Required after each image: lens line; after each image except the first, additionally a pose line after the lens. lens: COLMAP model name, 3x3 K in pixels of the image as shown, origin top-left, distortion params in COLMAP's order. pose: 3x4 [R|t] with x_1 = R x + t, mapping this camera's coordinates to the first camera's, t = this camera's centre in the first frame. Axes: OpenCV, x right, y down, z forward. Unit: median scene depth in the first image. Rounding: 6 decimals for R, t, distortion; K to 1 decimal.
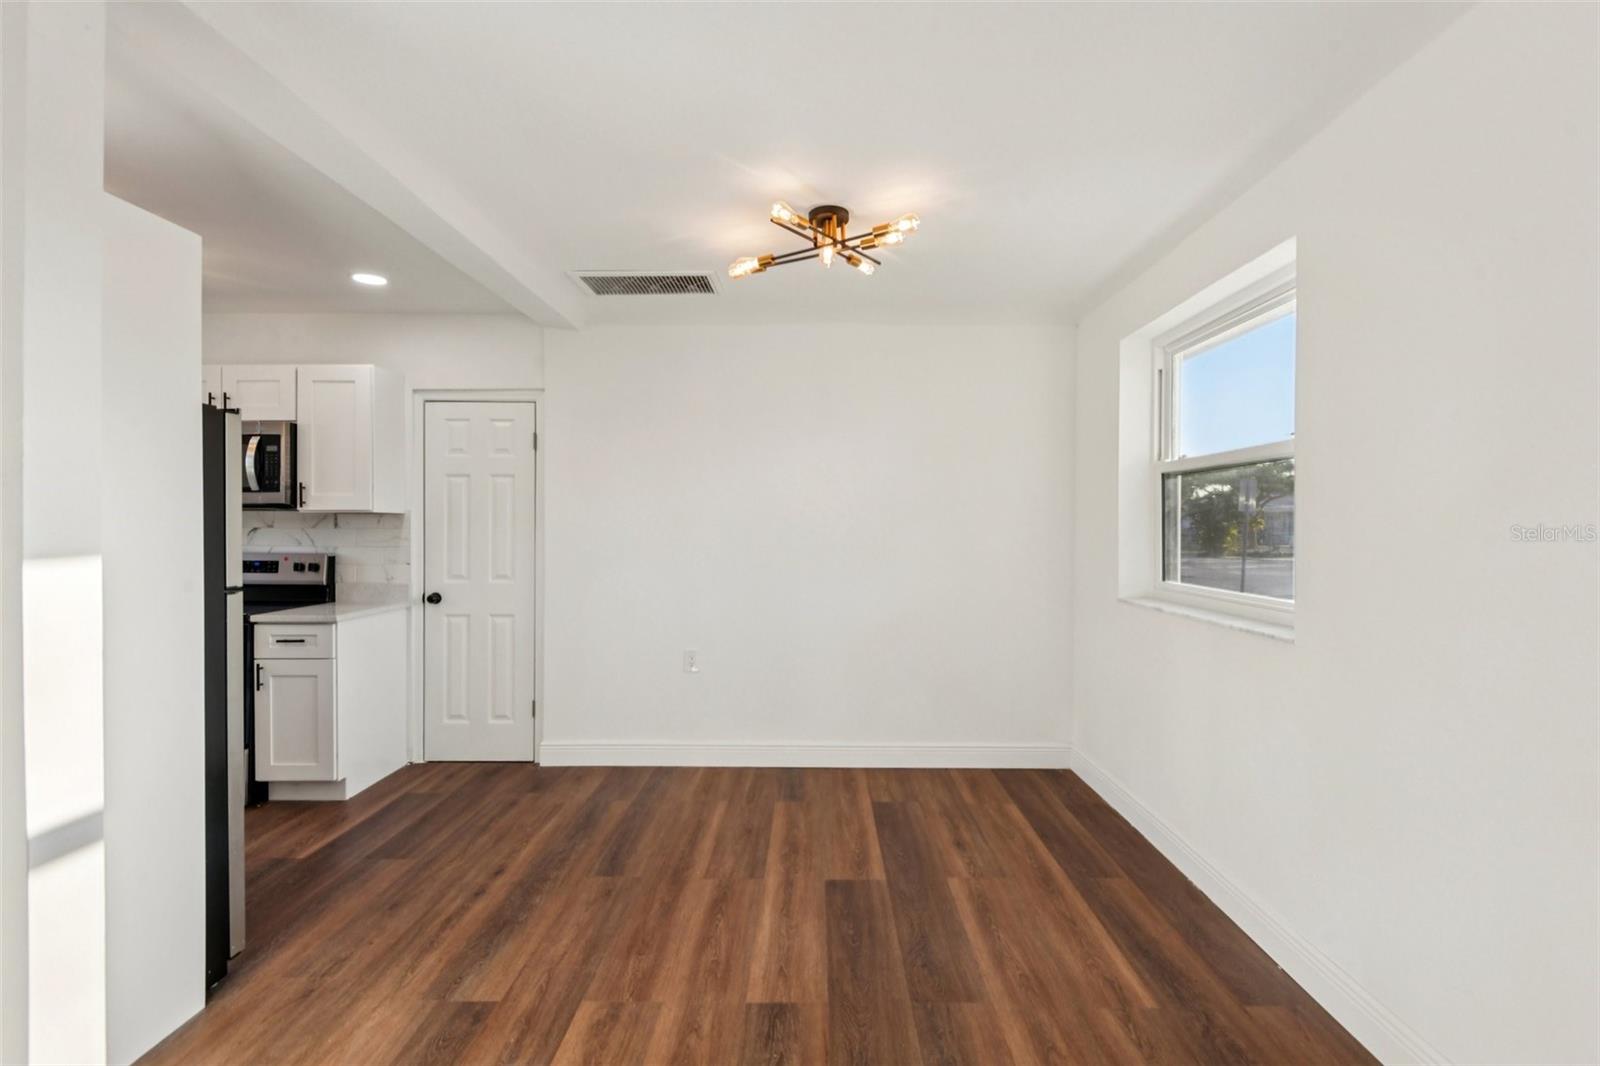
lens RADIAL K [[744.8, 0, 825.9], [0, 744.8, 529.1], [0, 0, 1]] dist [-0.002598, -0.003202]
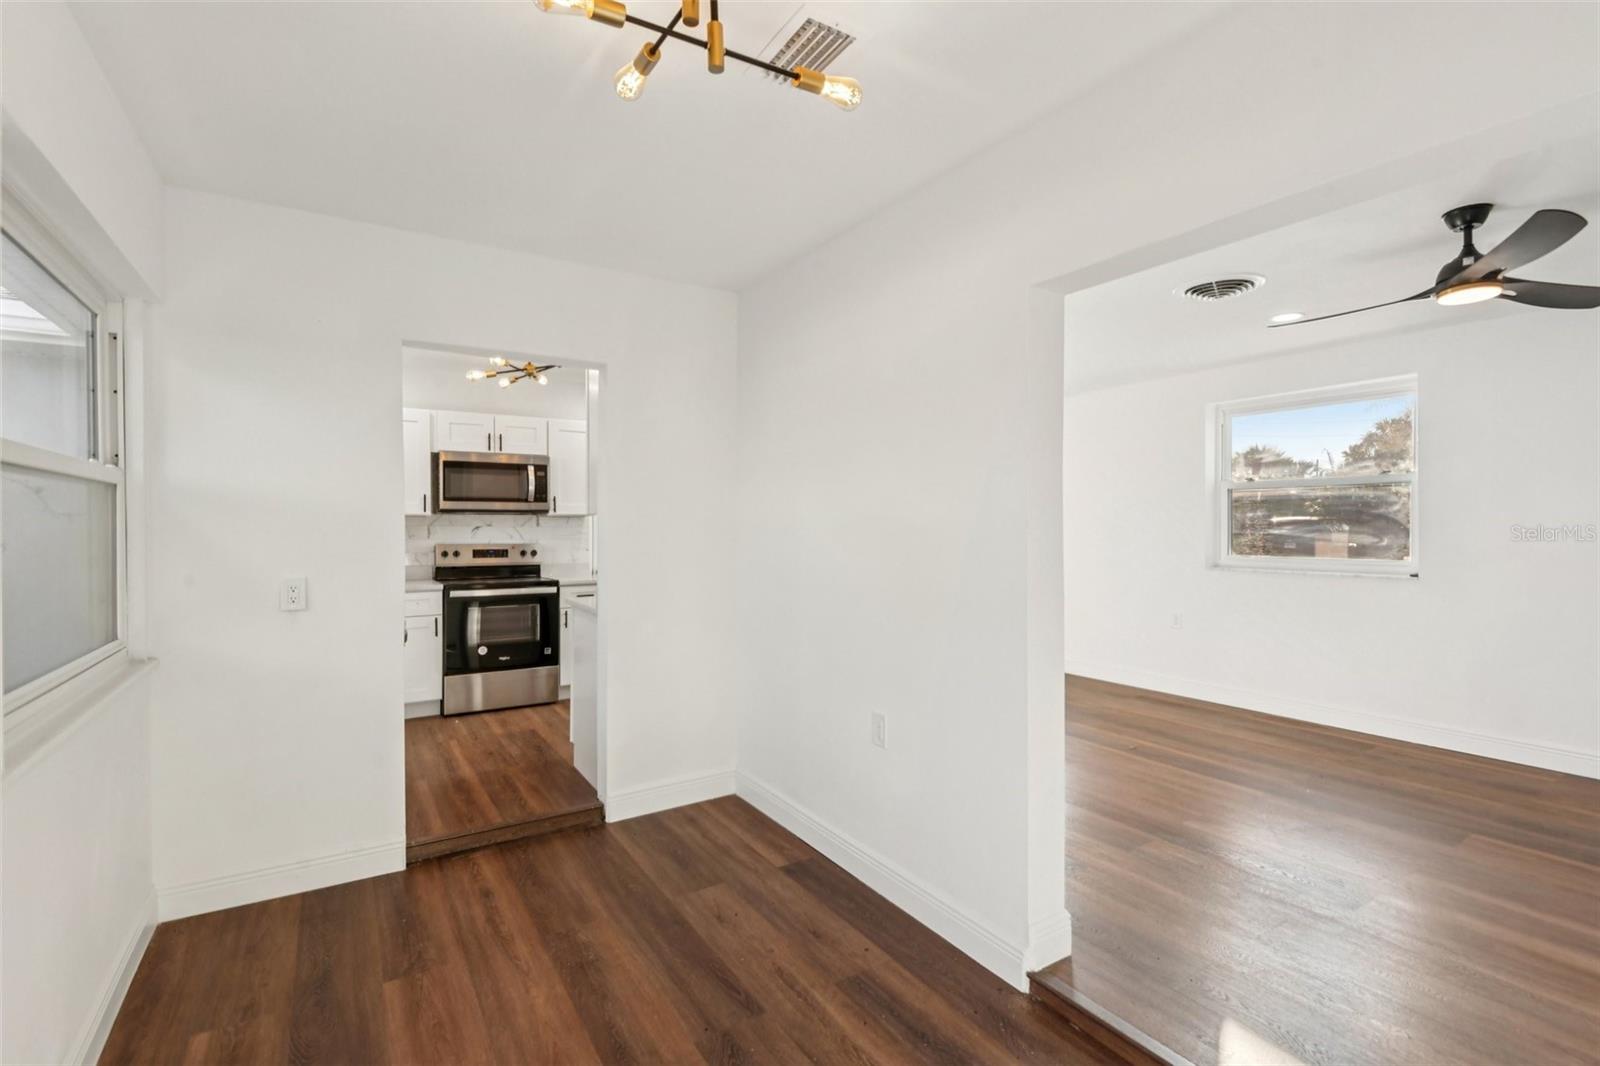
lens RADIAL K [[744.8, 0, 804.6], [0, 744.8, 521.2], [0, 0, 1]] dist [-0.002598, -0.003202]
pose [[0.852376, -0.000611, 0.522929, -1.002701], [0.007881, 0.999901, -0.011678, 0.009837], [-0.522870, 0.014075, 0.852296, -0.537047]]
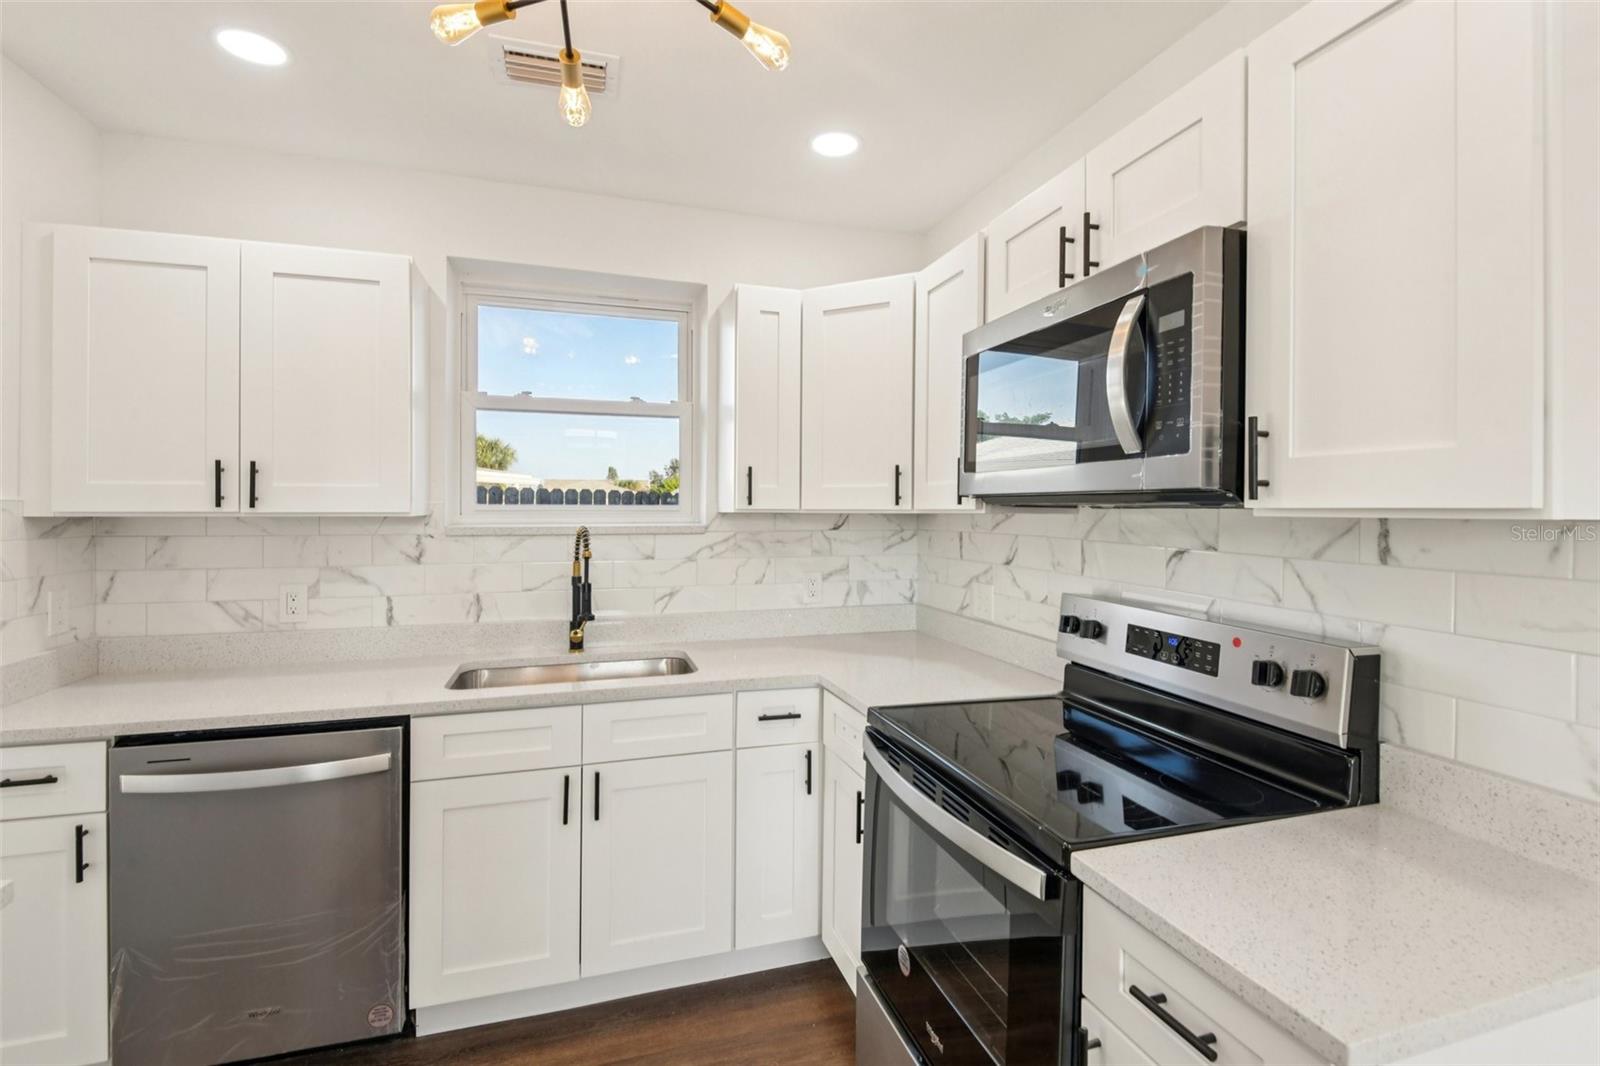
lens RADIAL K [[744.8, 0, 796.4], [0, 744.8, 510.9], [0, 0, 1]] dist [-0.002598, -0.003202]
pose [[0.283805, 0.003442, -0.958876, -0.441862], [-0.008623, 0.999962, 0.001037, -0.022284], [0.958843, 0.007974, 0.283824, 0.693045]]
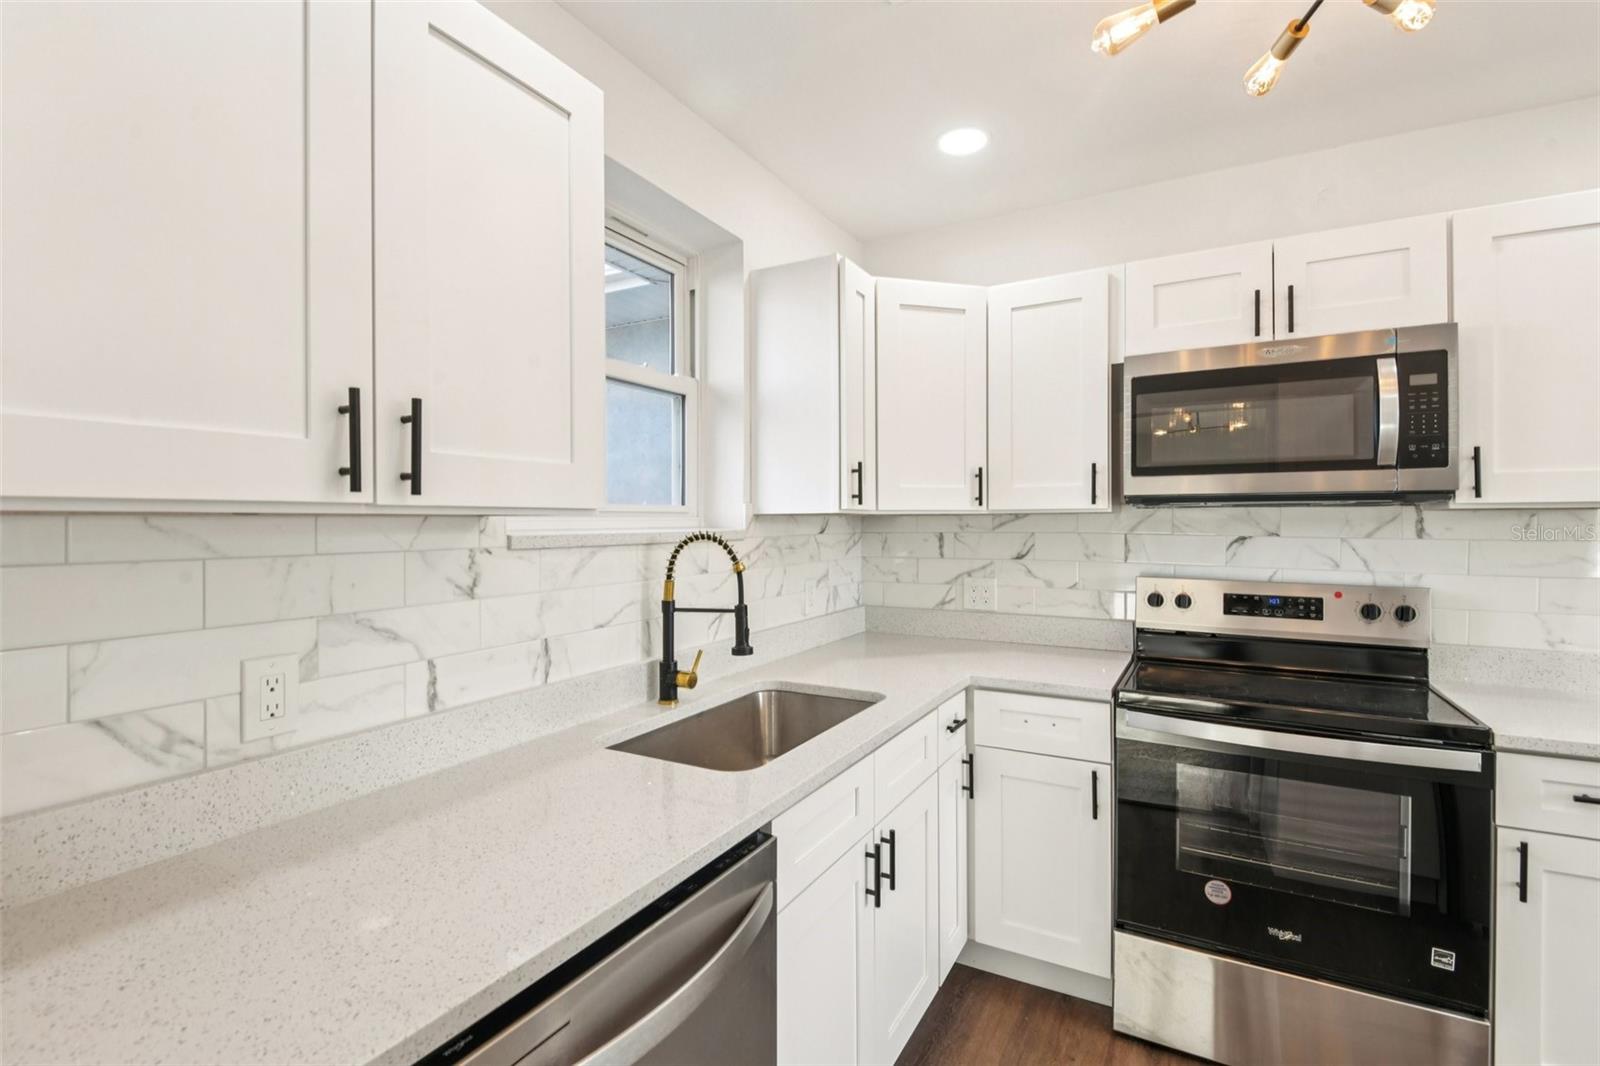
lens RADIAL K [[744.8, 0, 810.0], [0, 744.8, 525.5], [0, 0, 1]] dist [-0.002598, -0.003202]
pose [[0.868044, -0.000849, -0.496486, -0.792687], [0.000760, 1.000000, -0.000380, -0.010634], [0.496486, -0.000047, 0.868045, 0.339238]]
